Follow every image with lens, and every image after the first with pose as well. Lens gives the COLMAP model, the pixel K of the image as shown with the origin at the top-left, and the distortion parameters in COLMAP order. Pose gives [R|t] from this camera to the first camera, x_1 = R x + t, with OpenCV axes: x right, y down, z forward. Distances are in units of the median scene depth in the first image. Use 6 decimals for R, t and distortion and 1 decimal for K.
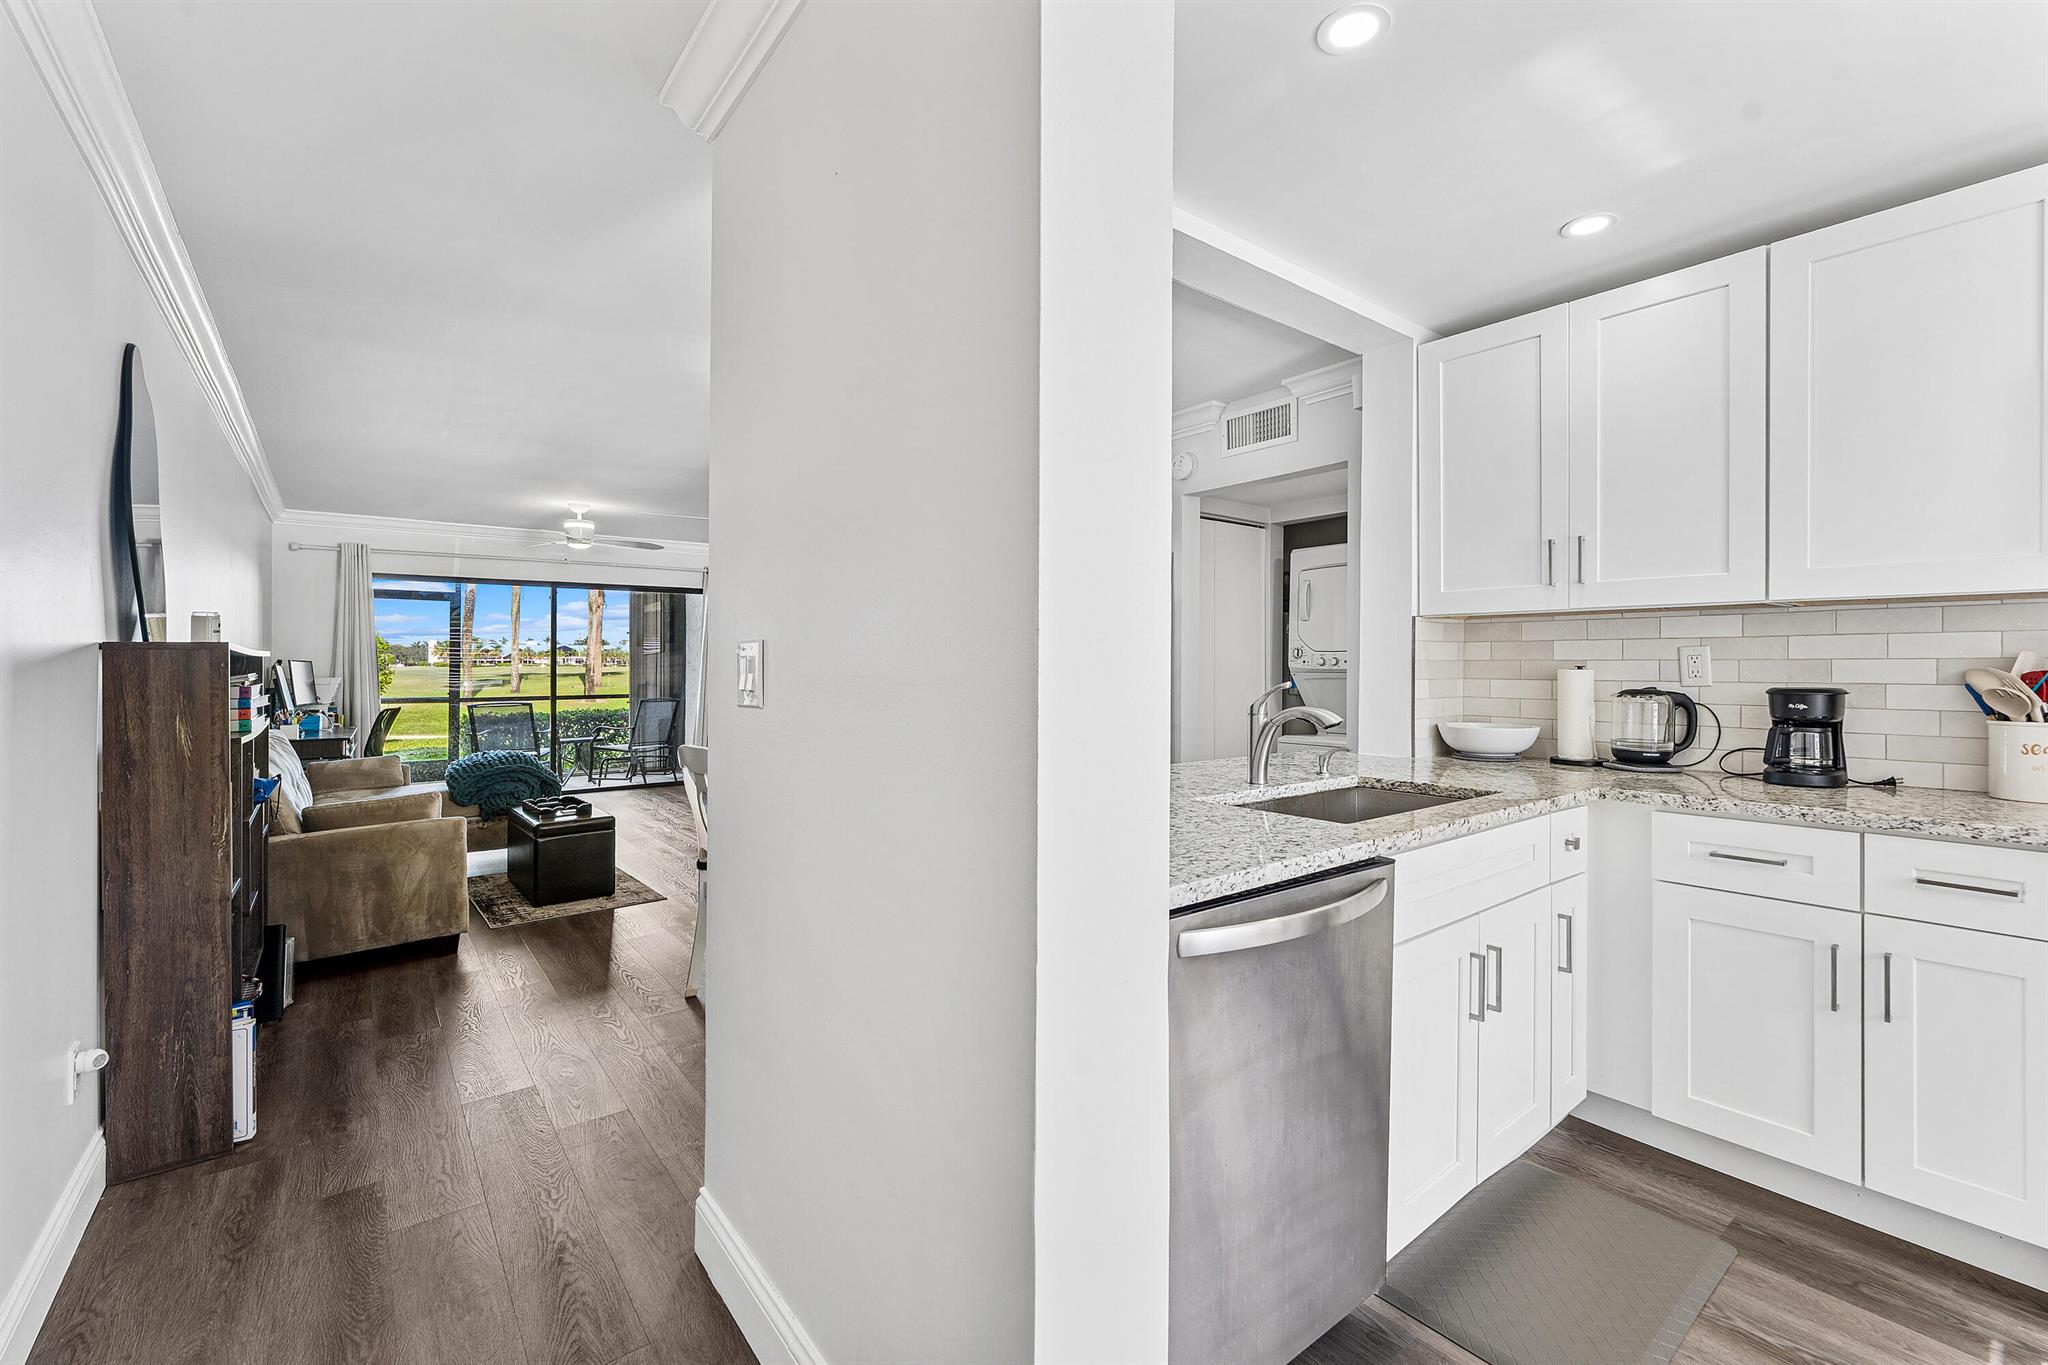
lens RADIAL K [[842.0, 0, 1043.1], [0, 842.0, 676.4], [0, 0, 1]] dist [-0.003486, 0.000846]
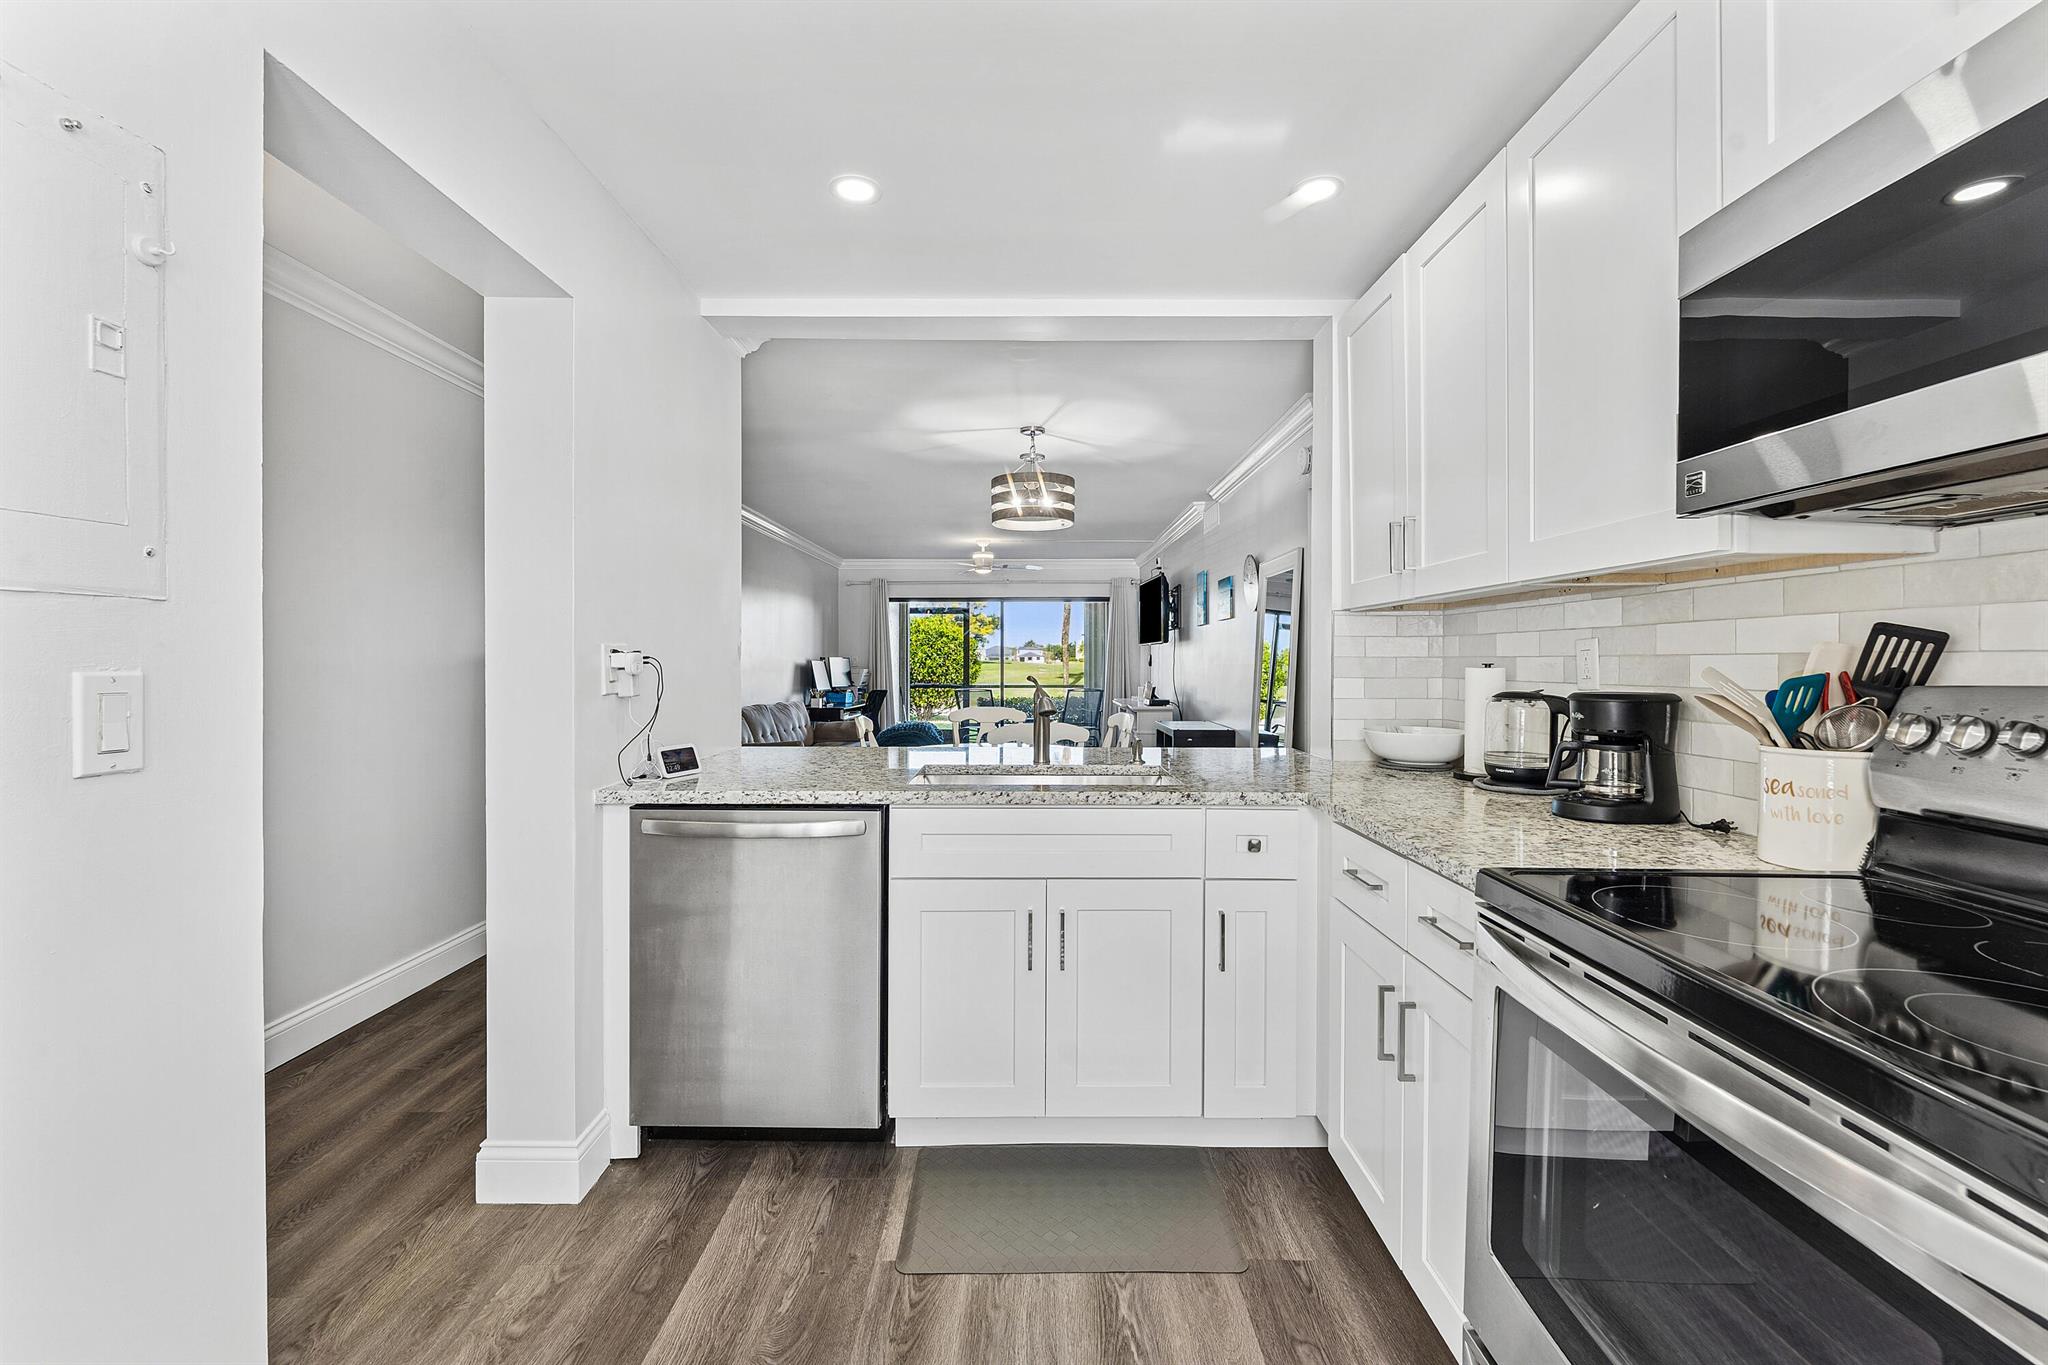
lens RADIAL K [[842.0, 0, 1029.9], [0, 842.0, 670.3], [0, 0, 1]] dist [-0.003486, 0.000846]
pose [[0.781379, 0.009894, -0.623979, 0.648653], [-0.012840, 0.999918, -0.000223, 0.000466], [0.623925, 0.008186, 0.781441, 0.049261]]
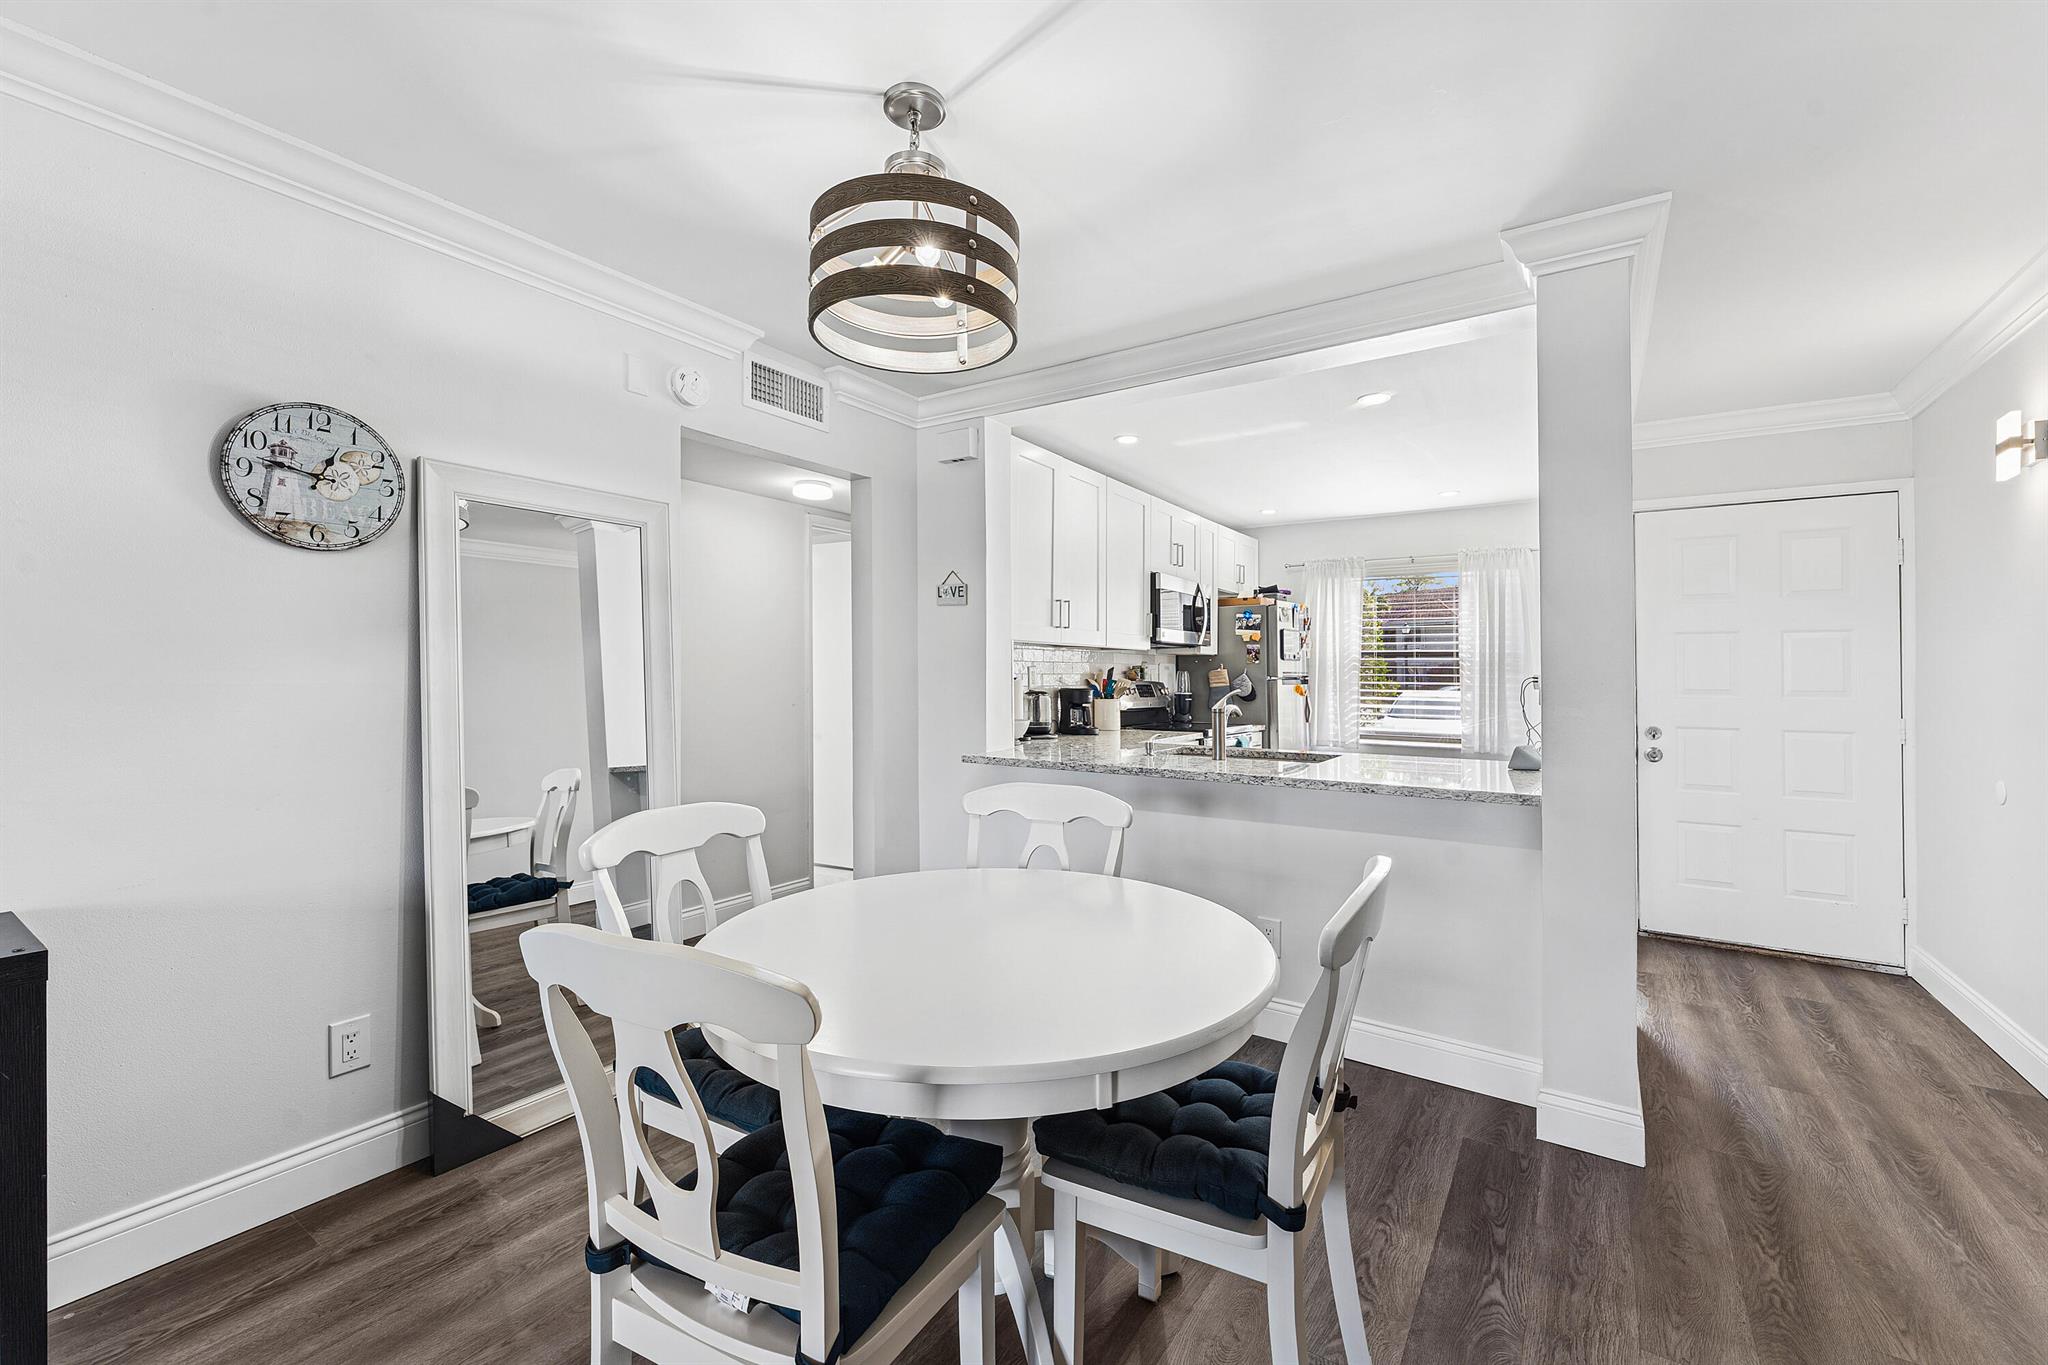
lens RADIAL K [[842.0, 0, 1014.2], [0, 842.0, 670.9], [0, 0, 1]] dist [-0.003486, 0.000846]
pose [[-0.286359, 0.009758, 0.958073, -0.714129], [0.015928, 0.999858, -0.005423, -0.013599], [-0.957990, 0.013707, -0.286474, 1.194138]]
